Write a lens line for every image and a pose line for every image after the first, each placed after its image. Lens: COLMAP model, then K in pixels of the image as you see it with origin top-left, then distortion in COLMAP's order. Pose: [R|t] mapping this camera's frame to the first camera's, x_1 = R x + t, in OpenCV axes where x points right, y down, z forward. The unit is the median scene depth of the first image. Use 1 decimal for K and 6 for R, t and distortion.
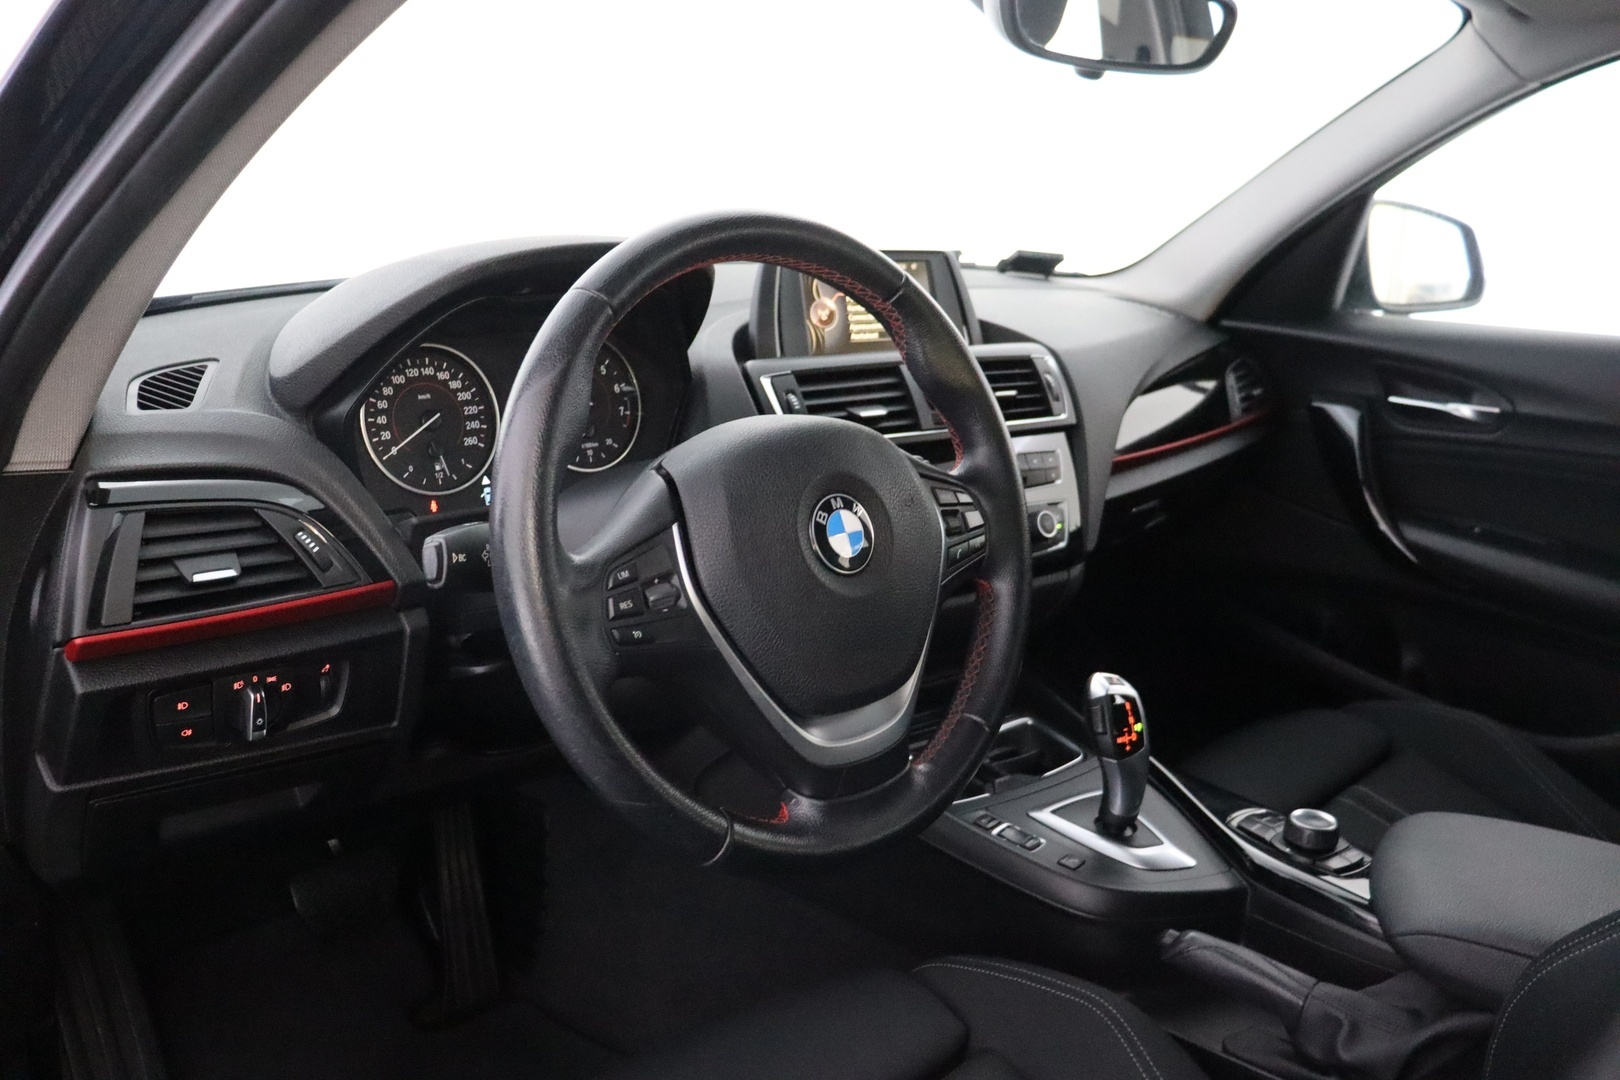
lens RADIAL K [[1357.5, 0, 810.0], [0, 1357.5, 540.0], [0, 0, 1]] dist [-0.108549, -0.001559]
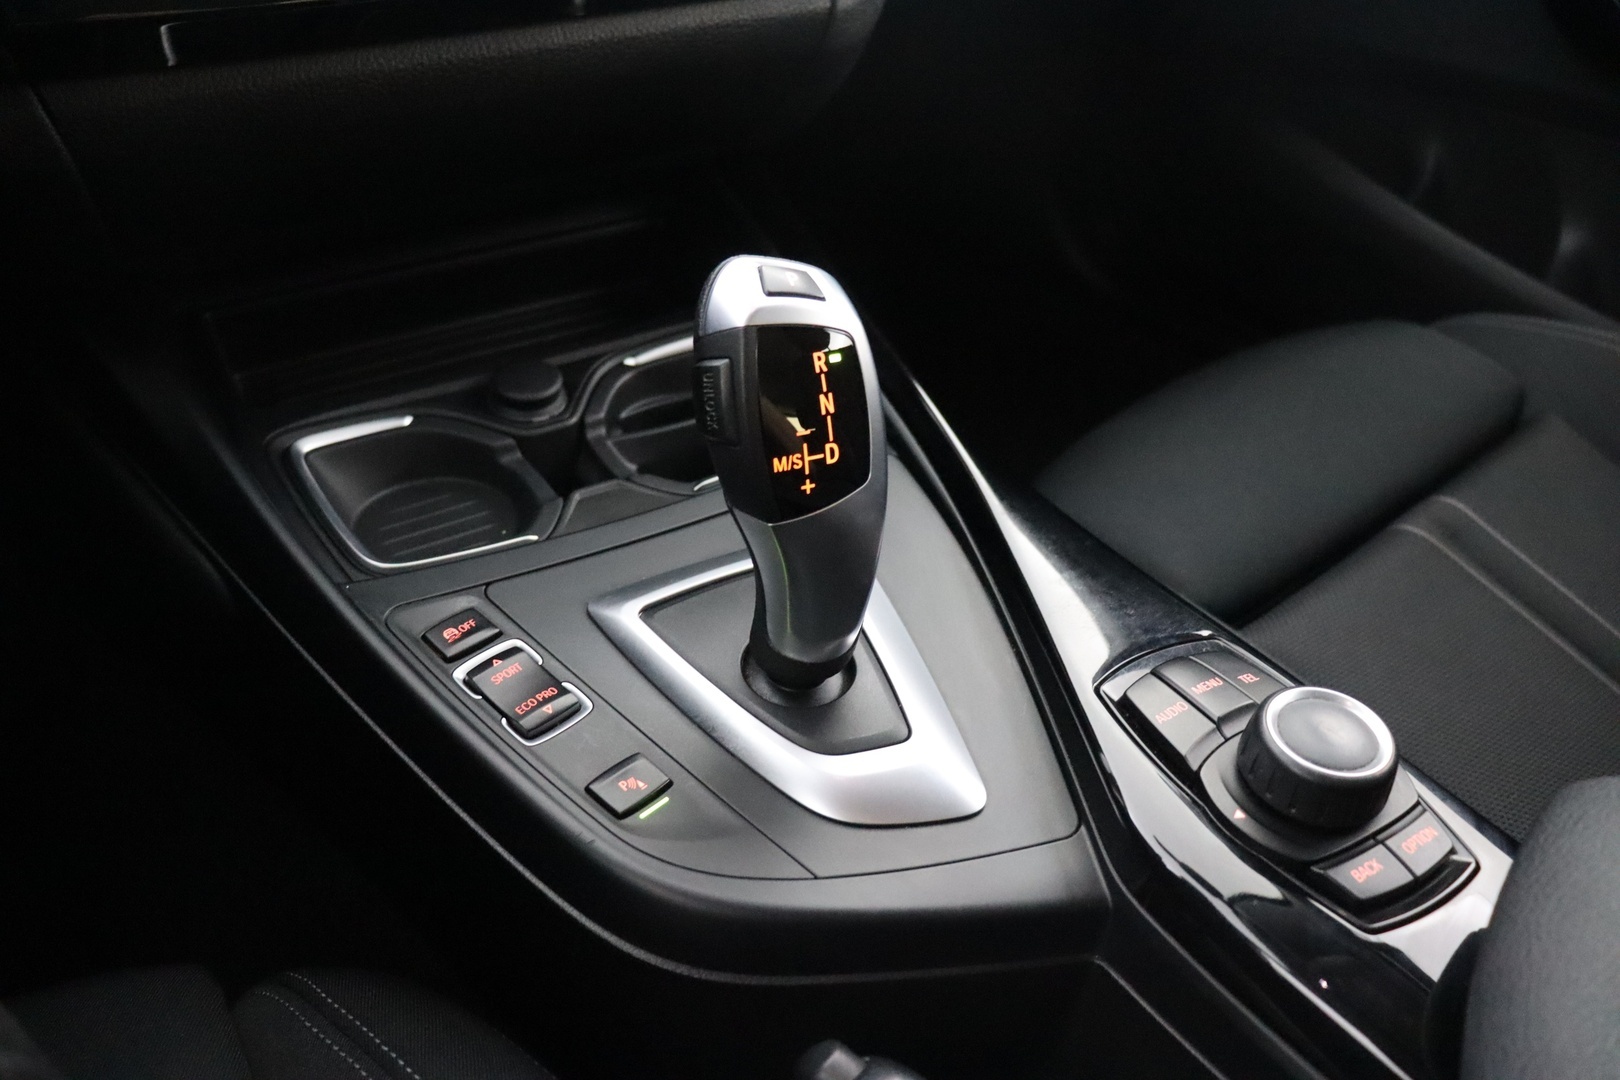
lens RADIAL K [[1313.4, 0, 810.0], [0, 1313.4, 540.0], [0, 0, 1]] dist [-0.003183, -0.002223]
pose [[0.998220, 0.052966, -0.027423, 0.242678], [-0.040298, 0.937892, 0.344578, 0.051950], [0.043971, -0.342860, 0.938357, 0.672637]]
